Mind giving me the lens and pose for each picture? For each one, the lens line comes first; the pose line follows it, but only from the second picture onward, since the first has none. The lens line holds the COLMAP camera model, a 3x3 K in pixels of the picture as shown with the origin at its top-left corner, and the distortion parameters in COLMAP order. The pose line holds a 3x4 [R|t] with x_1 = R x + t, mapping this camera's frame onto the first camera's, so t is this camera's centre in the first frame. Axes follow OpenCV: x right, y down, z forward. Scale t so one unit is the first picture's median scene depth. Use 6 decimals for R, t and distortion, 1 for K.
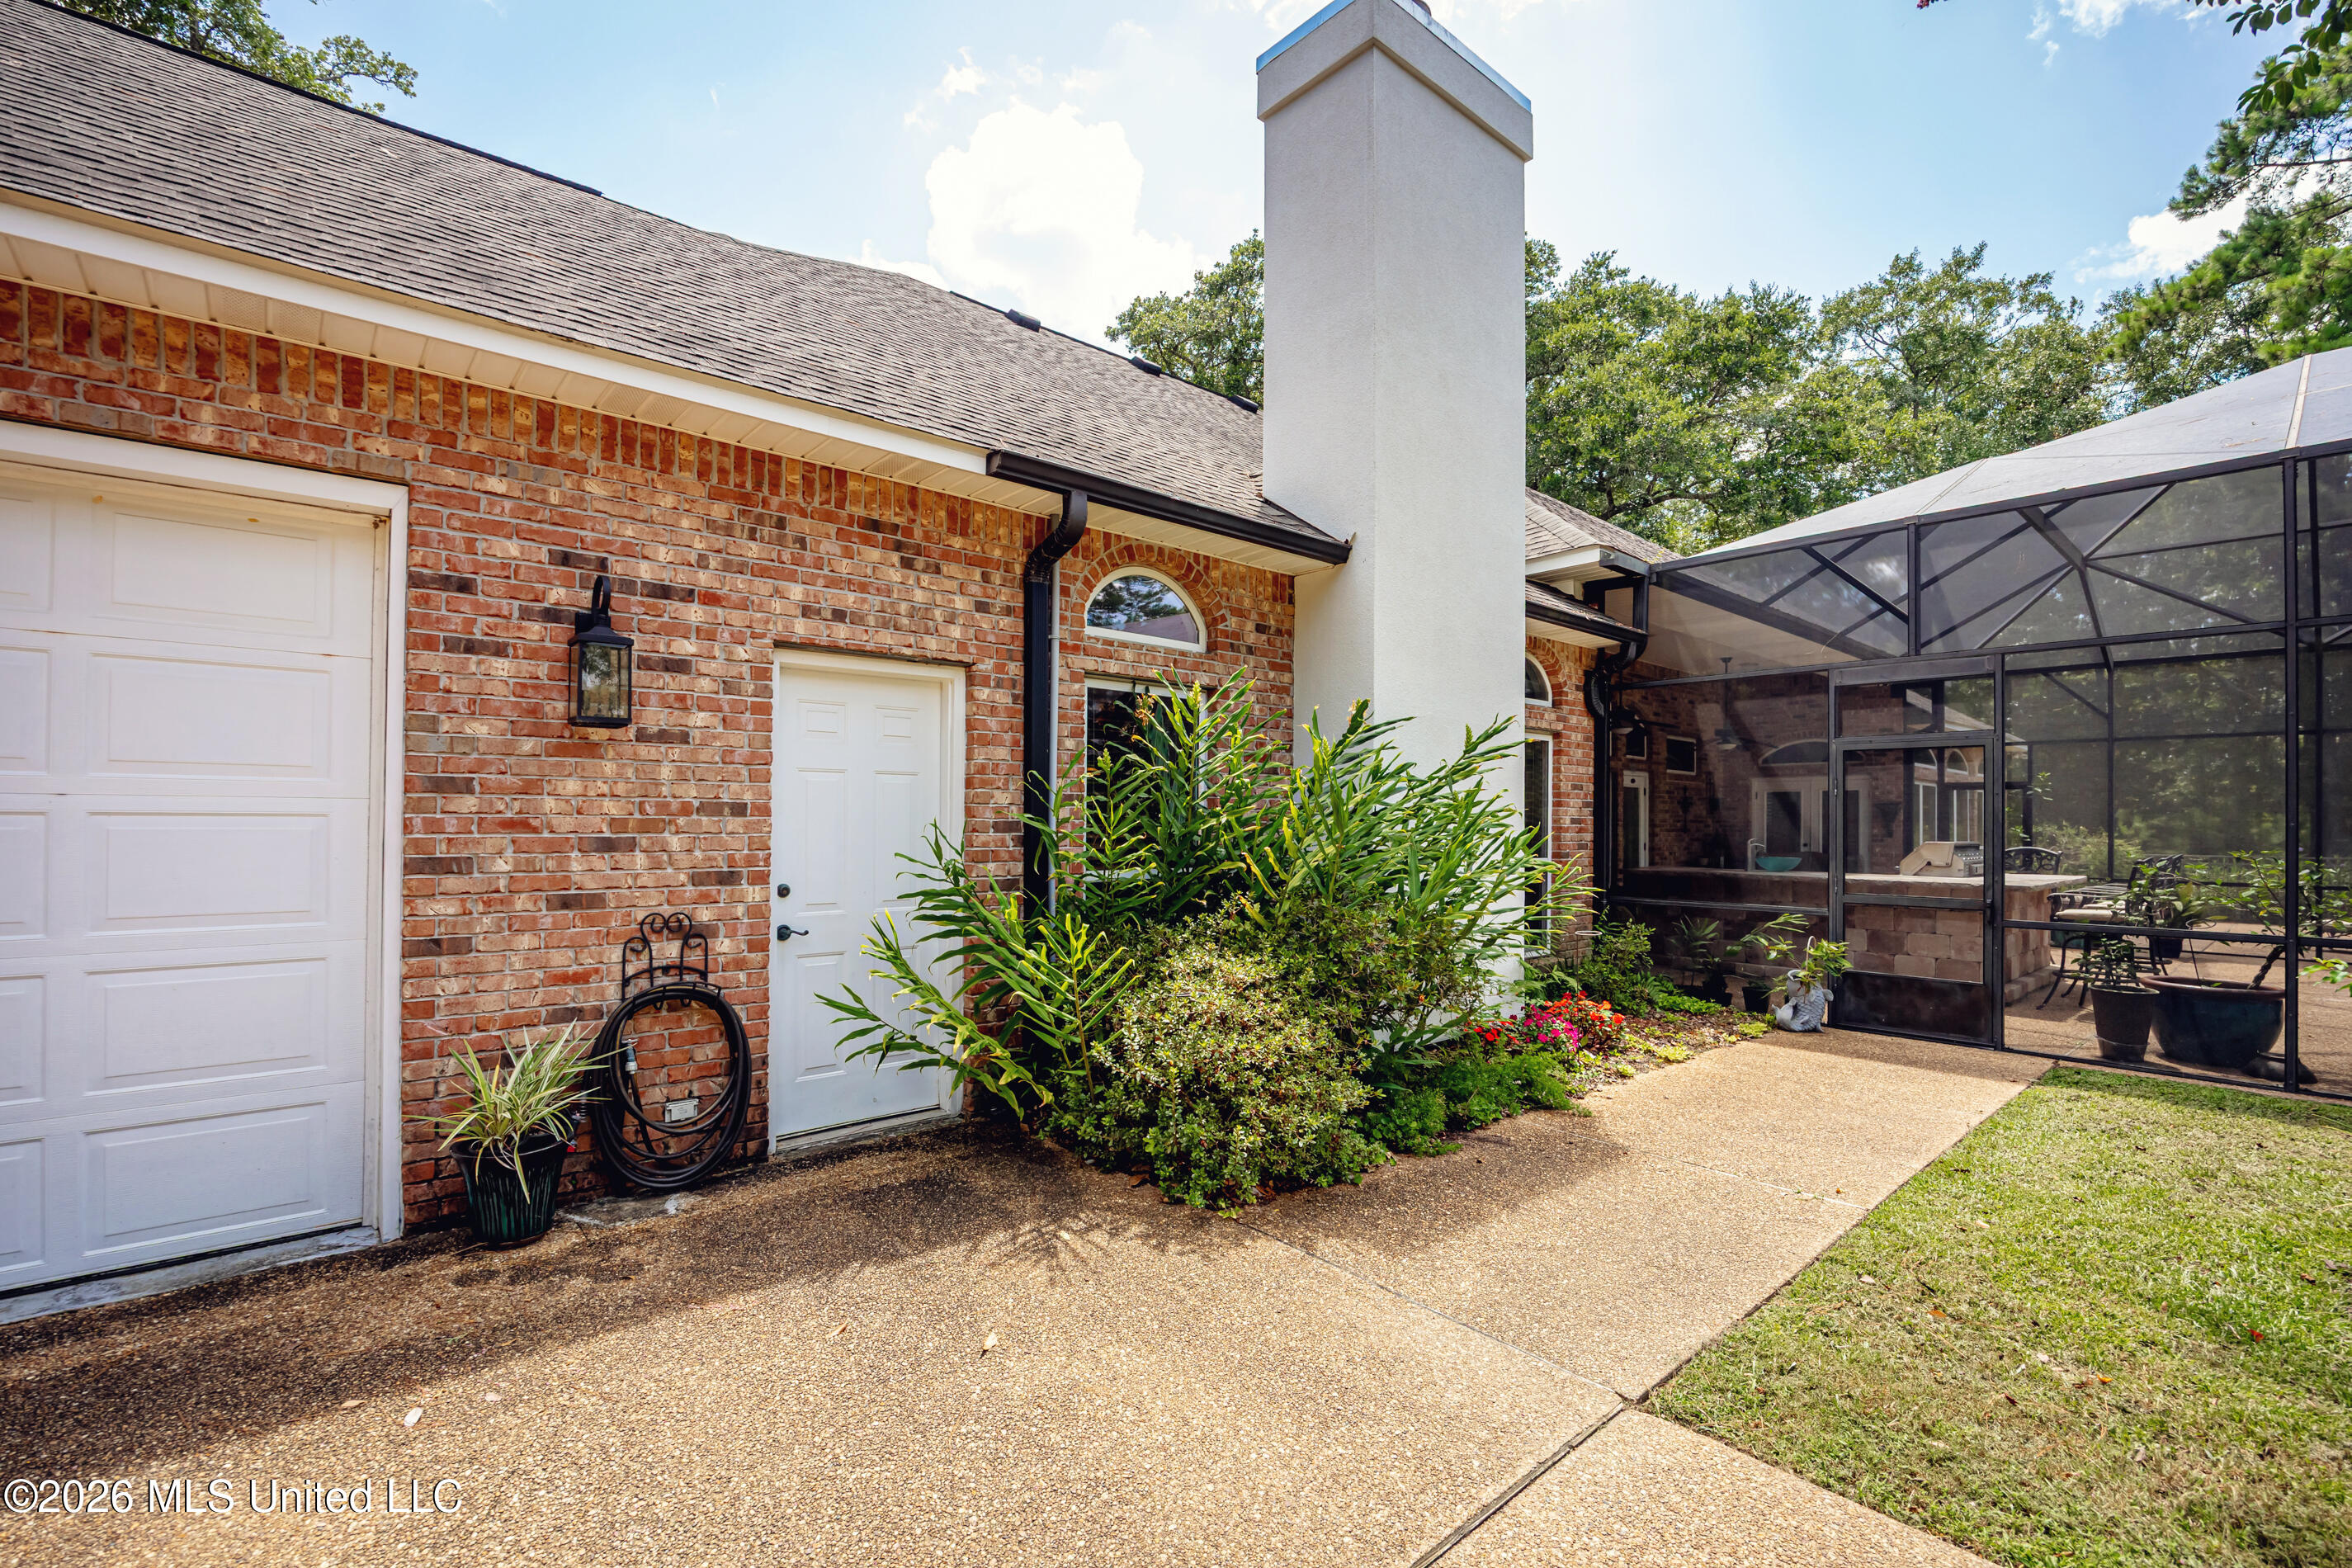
lens RADIAL K [[1055.9, 0, 1204.5], [0, 1055.9, 818.6], [0, 0, 1]] dist [-0.022188, 0.003321]
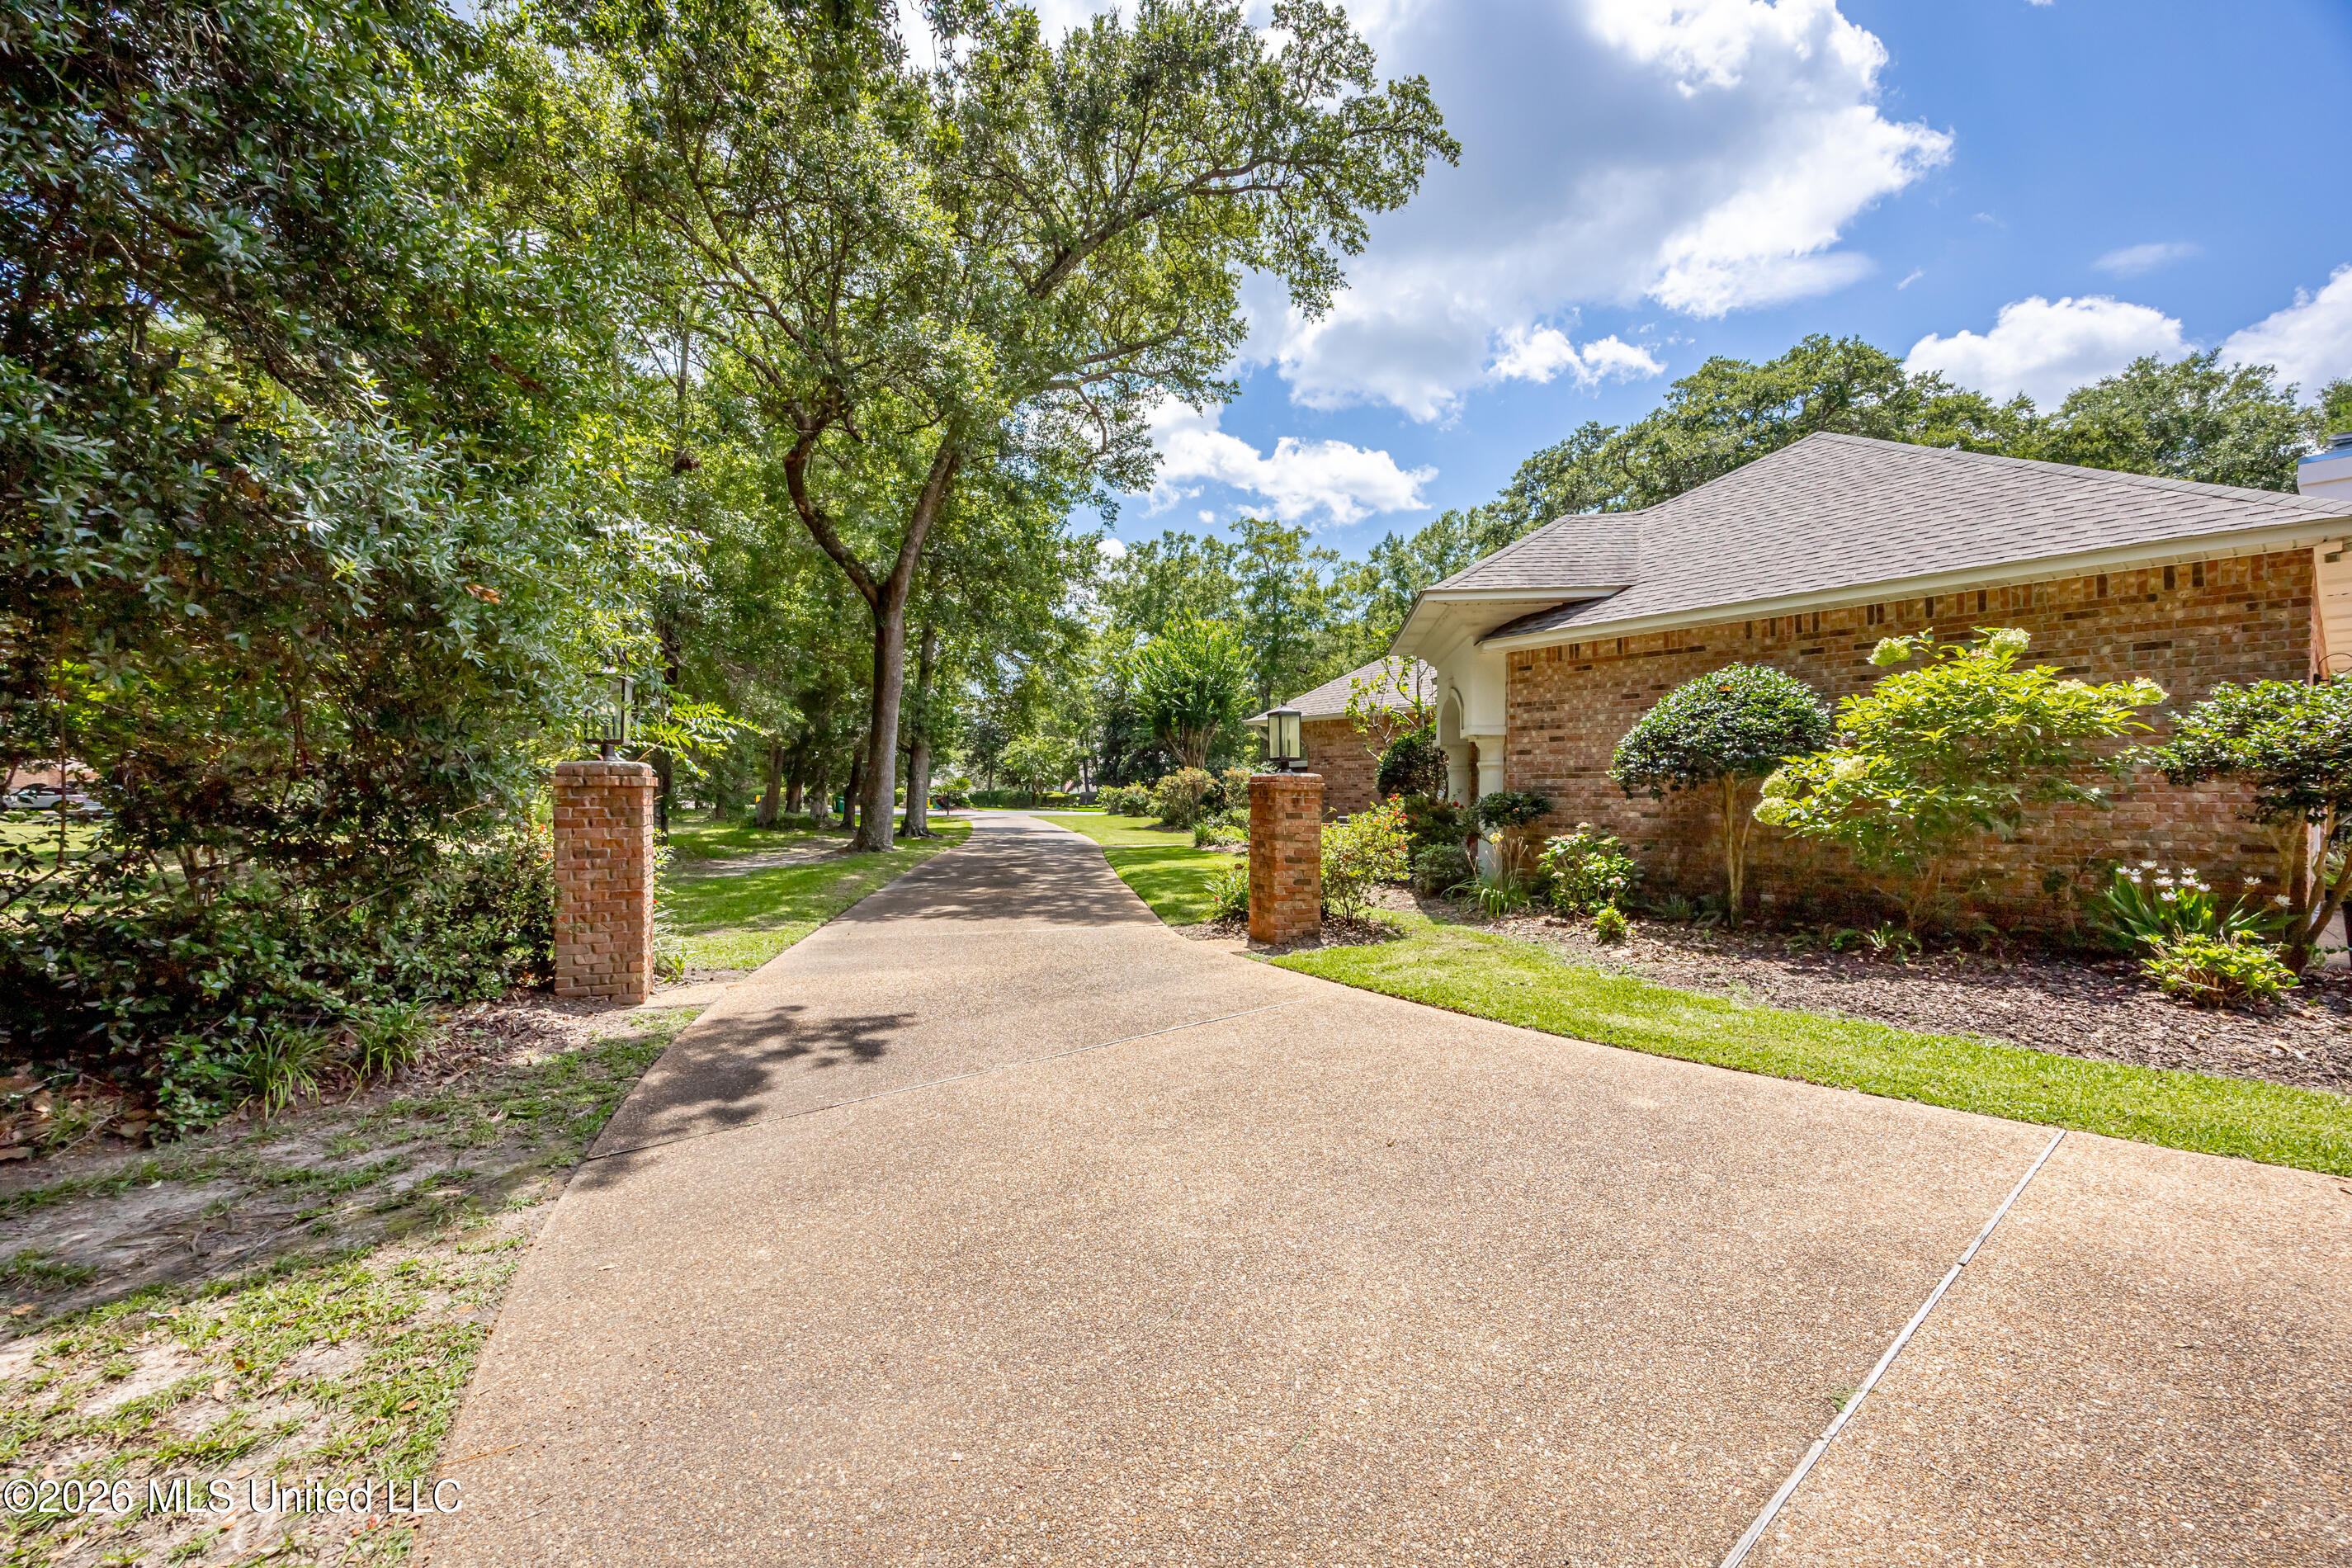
lens RADIAL K [[937.2, 0, 1210.9], [0, 937.2, 784.7], [0, 0, 1]] dist [-0.001906, 0.000091]
pose [[0.998455, 0.002426, -0.055508, -2.726613], [-0.002624, 0.999990, -0.003486, 0.007208], [0.055499, 0.003626, 0.998452, -1.451923]]
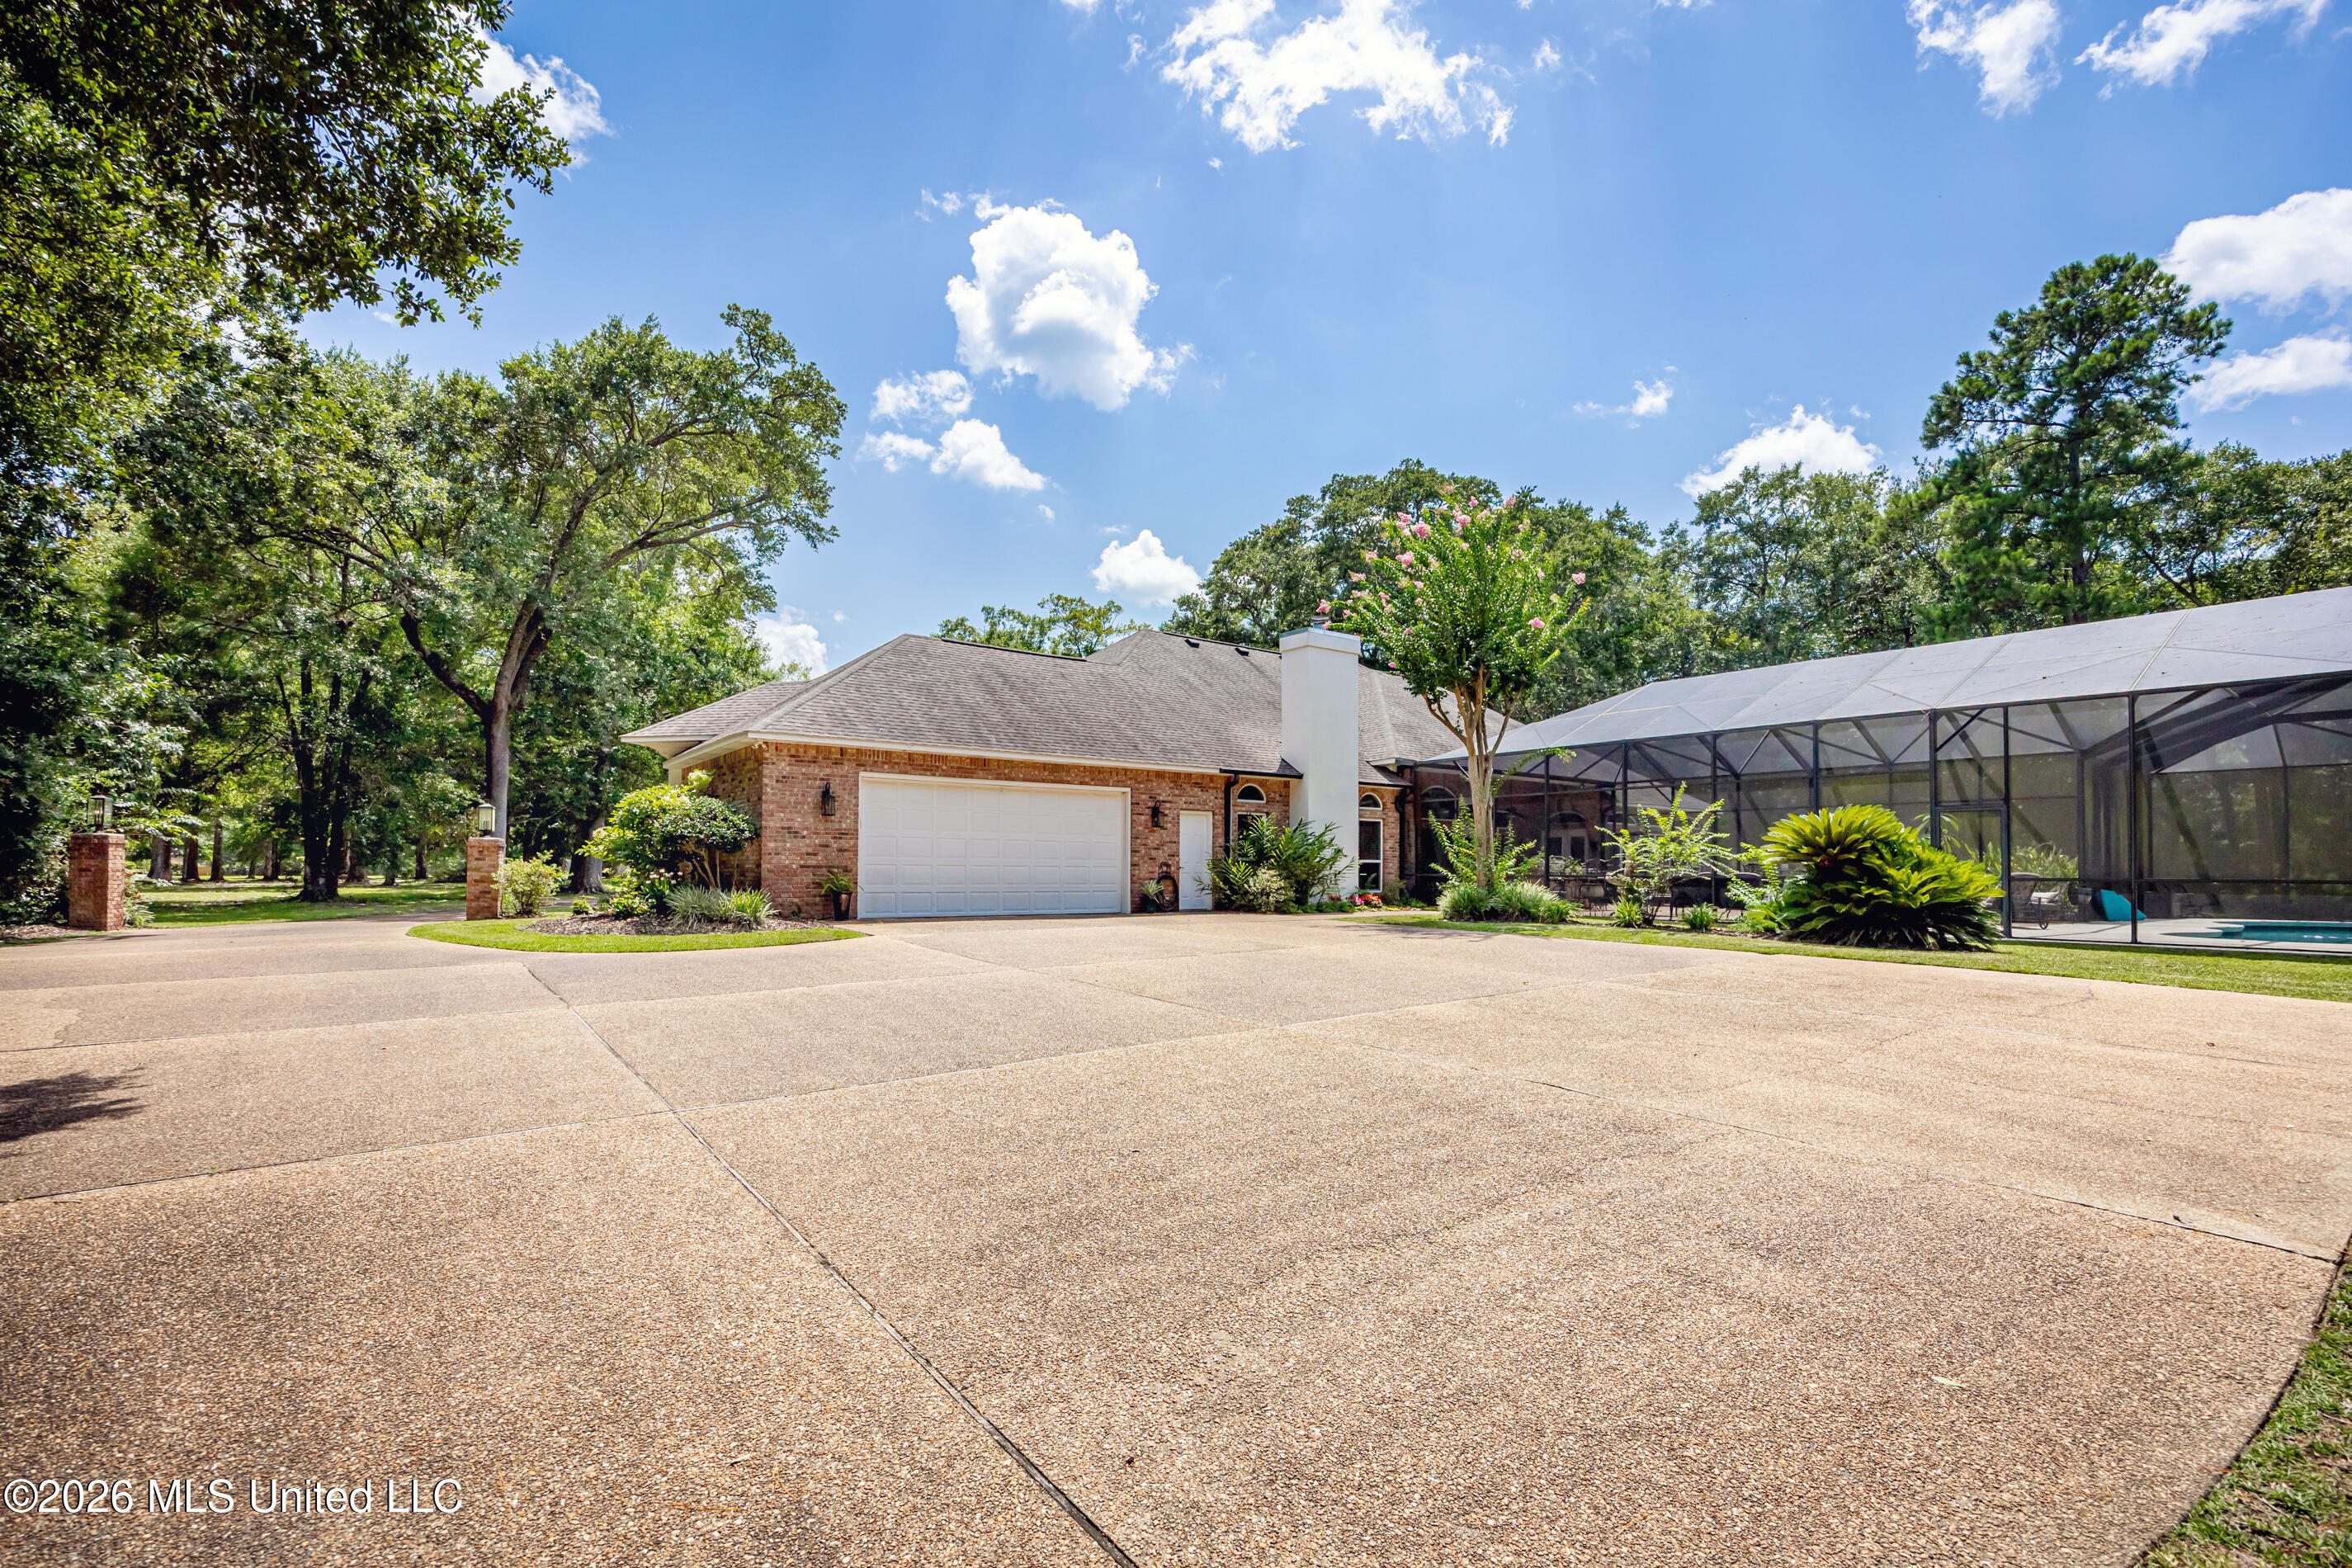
lens RADIAL K [[1055.9, 0, 1186.5], [0, 1055.9, 848.6], [0, 0, 1]] dist [-0.022188, 0.003321]
pose [[0.996495, -0.001624, -0.083639, 0.039117], [0.000635, 0.999930, -0.011846, 0.065302], [0.083652, 0.011752, 0.996426, -3.228244]]
